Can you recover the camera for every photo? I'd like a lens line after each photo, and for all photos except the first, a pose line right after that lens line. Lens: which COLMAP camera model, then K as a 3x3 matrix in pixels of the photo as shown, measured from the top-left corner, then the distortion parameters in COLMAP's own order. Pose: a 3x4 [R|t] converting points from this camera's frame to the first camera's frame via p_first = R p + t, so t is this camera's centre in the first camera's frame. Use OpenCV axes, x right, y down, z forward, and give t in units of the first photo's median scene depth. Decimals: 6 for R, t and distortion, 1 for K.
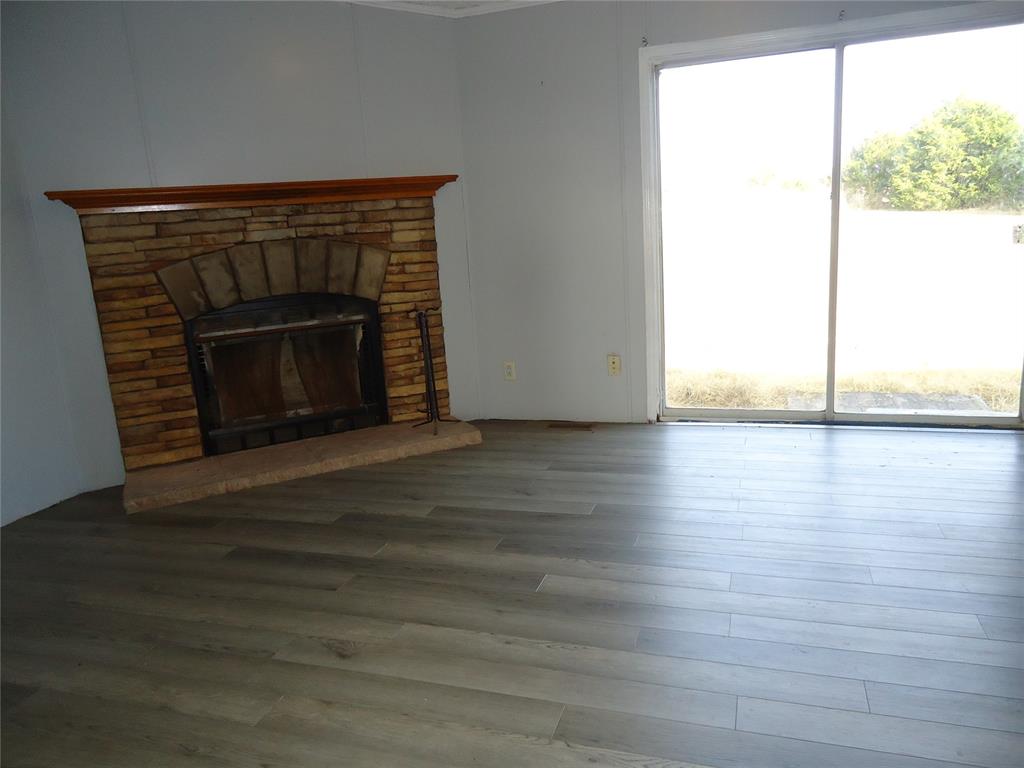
lens RADIAL K [[751.7, 0, 517.0], [0, 751.7, 385.9], [0, 0, 1]] dist [-0.004199, 0.003162]
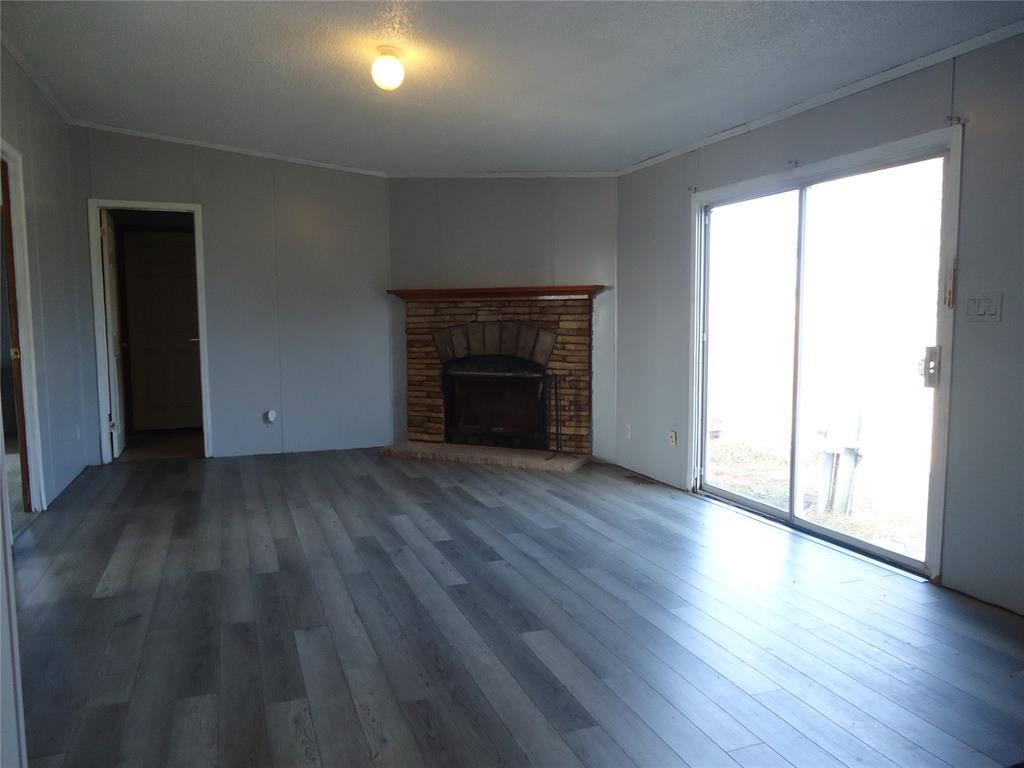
lens RADIAL K [[751.7, 0, 517.0], [0, 751.7, 385.9], [0, 0, 1]] dist [-0.004199, 0.003162]
pose [[0.634489, 0.132470, -0.761496, 0.964165], [-0.205585, 0.978639, -0.001051, -0.063234], [0.745090, 0.157219, 0.648169, -0.007009]]
